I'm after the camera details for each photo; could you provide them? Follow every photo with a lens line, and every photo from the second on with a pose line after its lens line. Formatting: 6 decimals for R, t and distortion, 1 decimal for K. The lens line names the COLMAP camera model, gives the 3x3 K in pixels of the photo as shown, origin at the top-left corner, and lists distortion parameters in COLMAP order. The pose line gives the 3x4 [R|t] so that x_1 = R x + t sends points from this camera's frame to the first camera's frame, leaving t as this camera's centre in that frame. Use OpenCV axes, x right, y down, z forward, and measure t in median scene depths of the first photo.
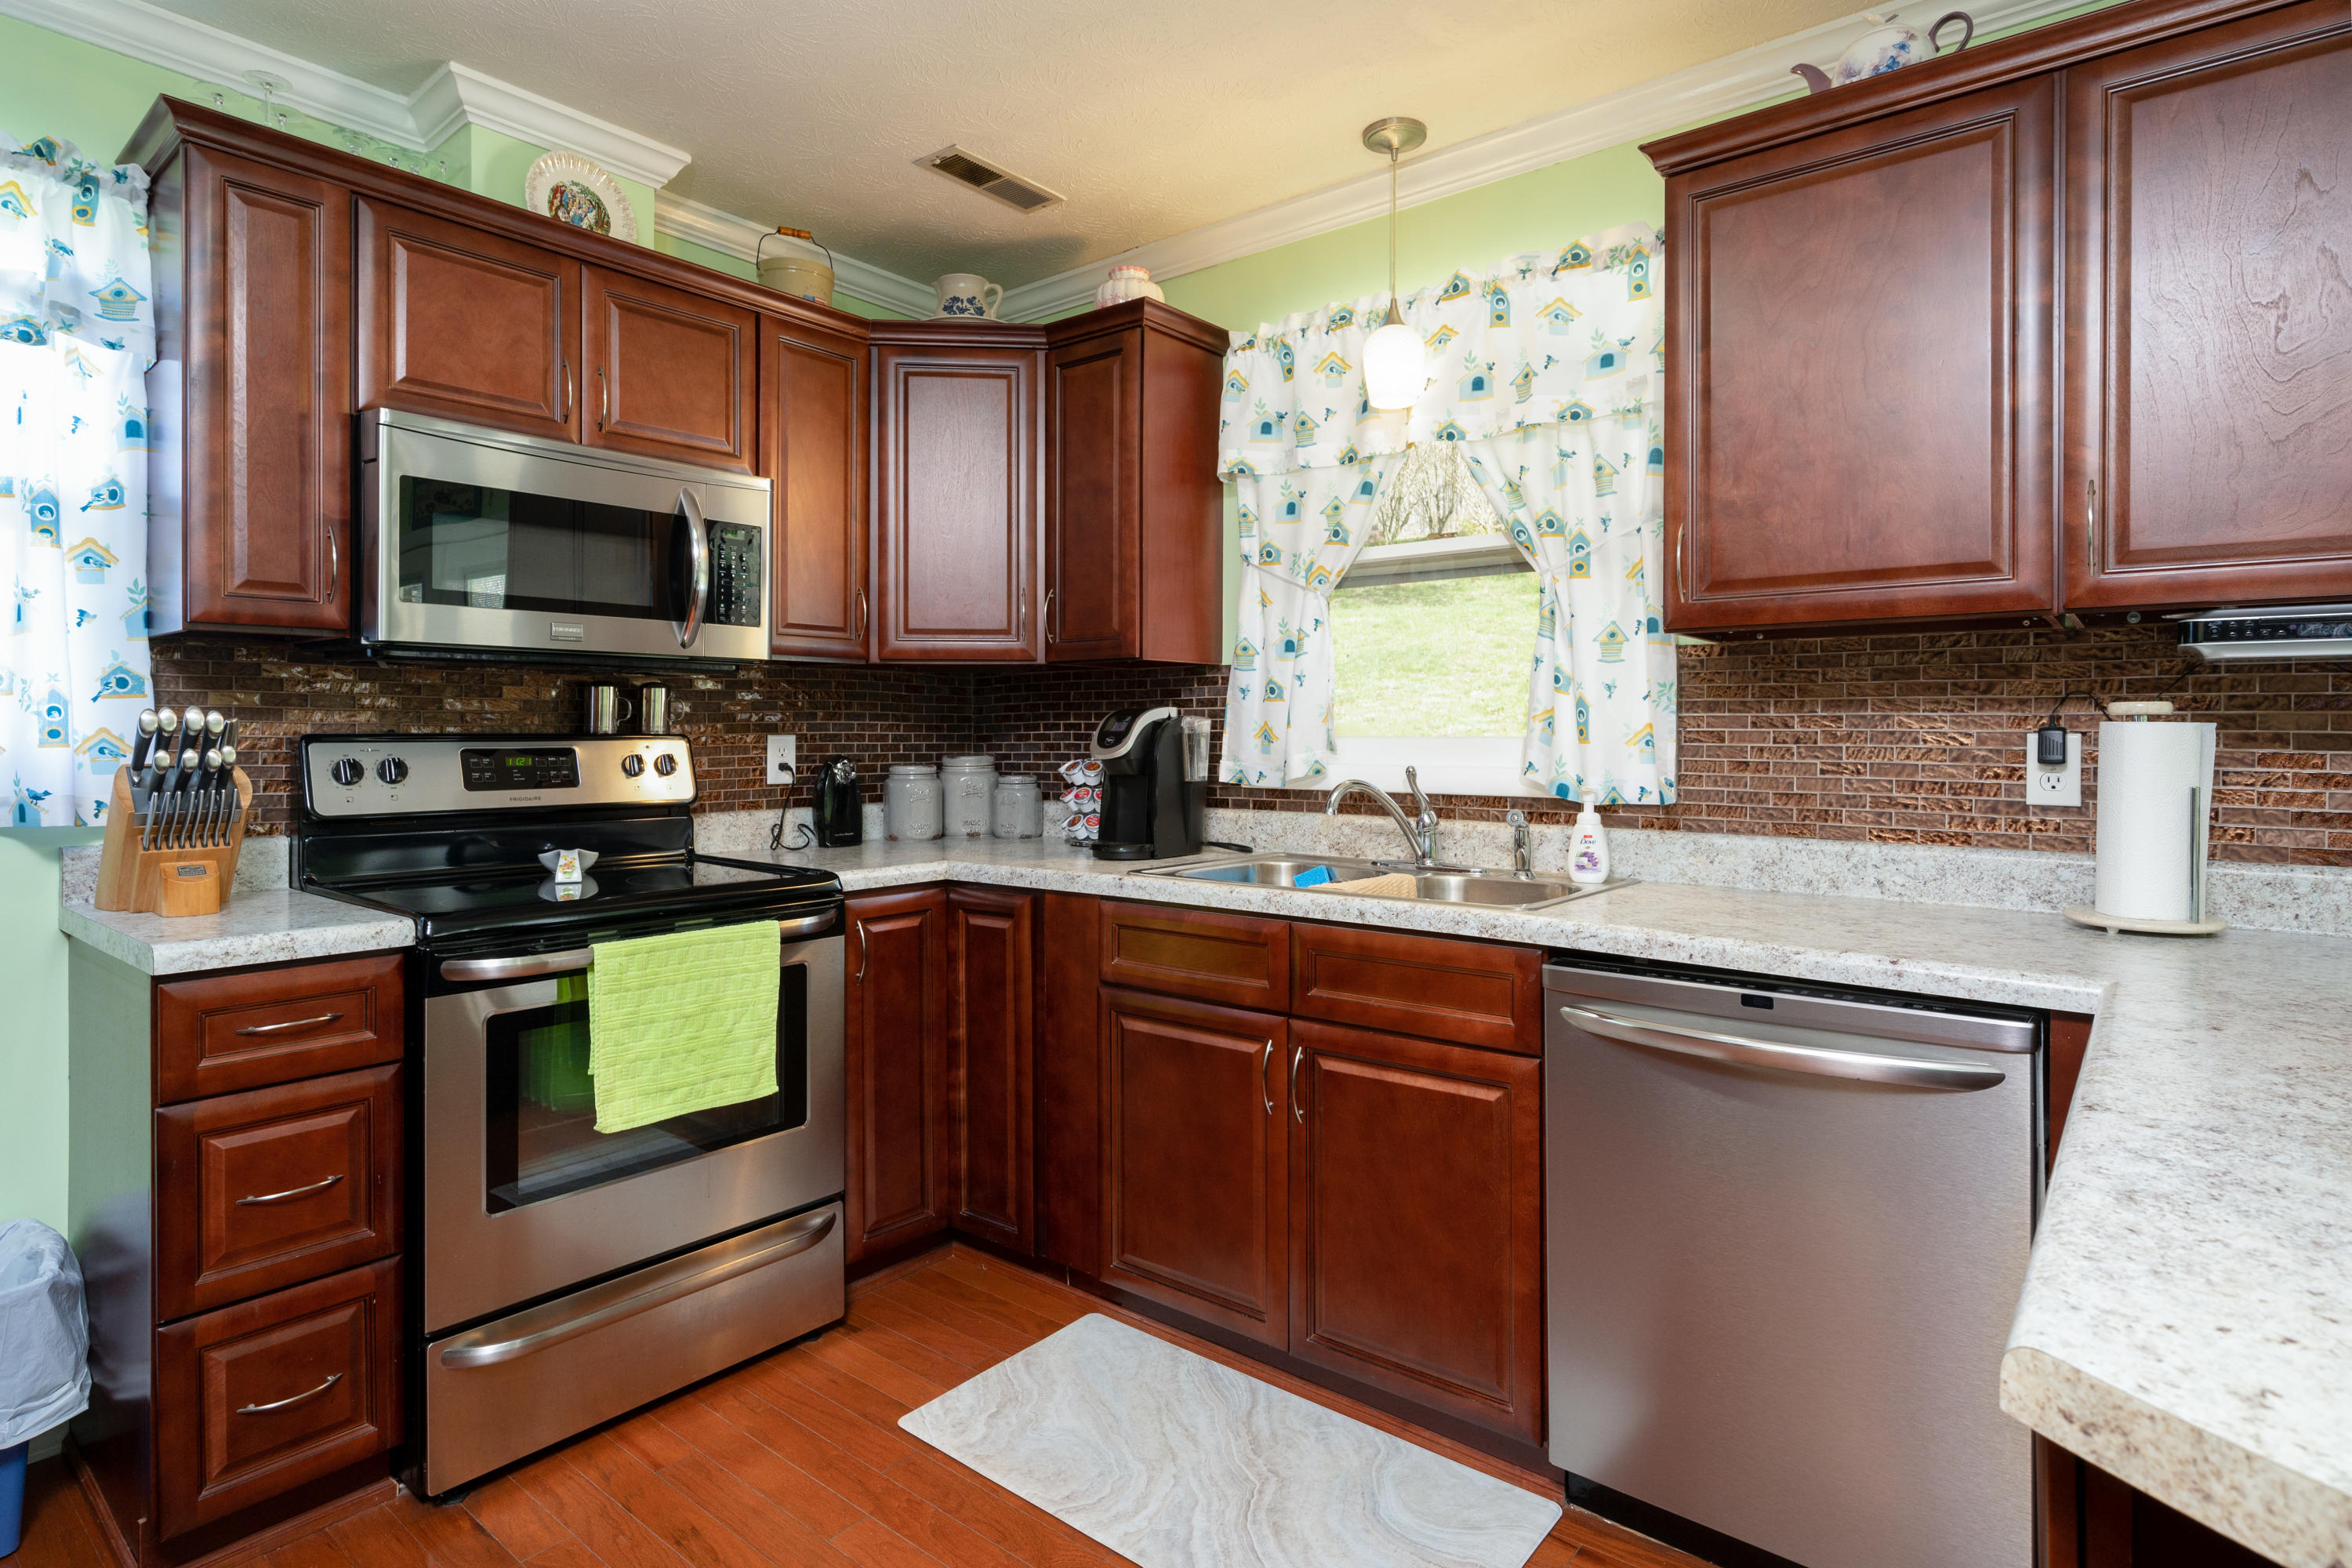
lens RADIAL K [[1219.3, 0, 1186.7], [0, 1219.3, 735.0], [0, 0, 1]] dist [-0.004098, -0.001238]
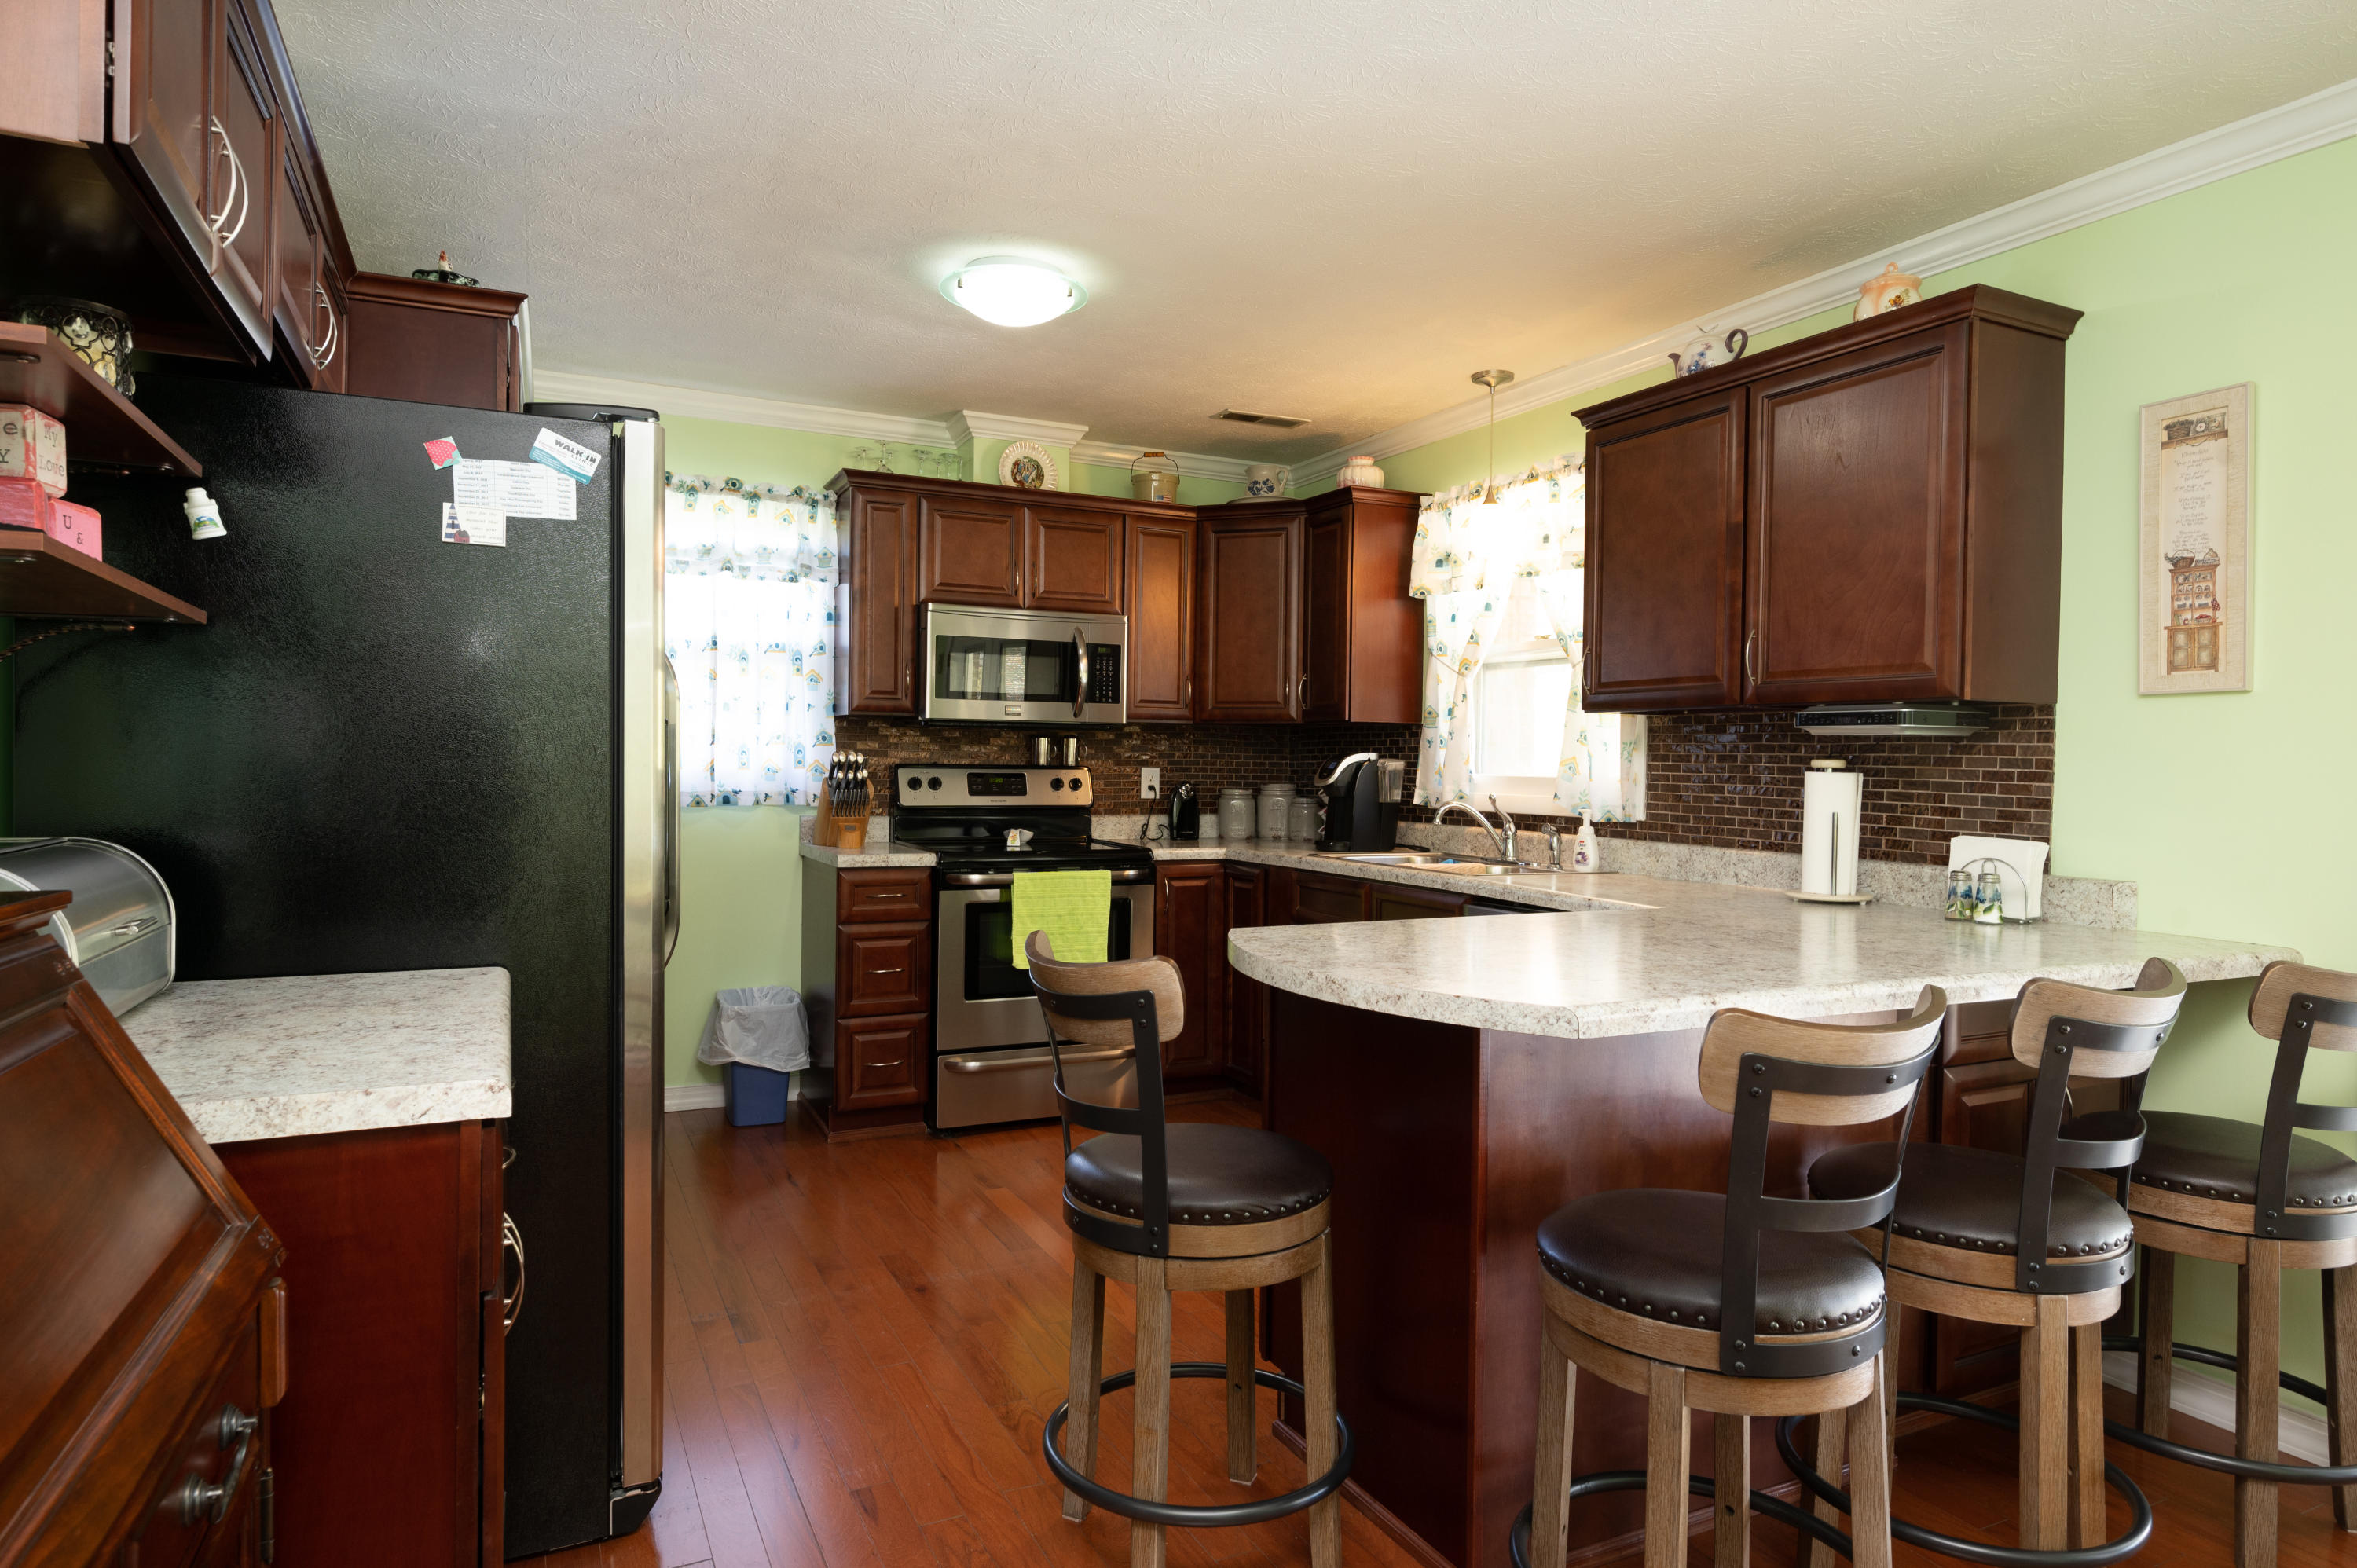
lens RADIAL K [[1356.8, 0, 1179.1], [0, 1356.8, 777.6], [0, 0, 1]] dist [0.002028, 0.000139]
pose [[0.905354, 0.017635, -0.424290, 0.582787], [-0.014765, 0.999840, 0.010051, -0.006818], [0.424400, -0.002835, 0.905470, -0.745580]]
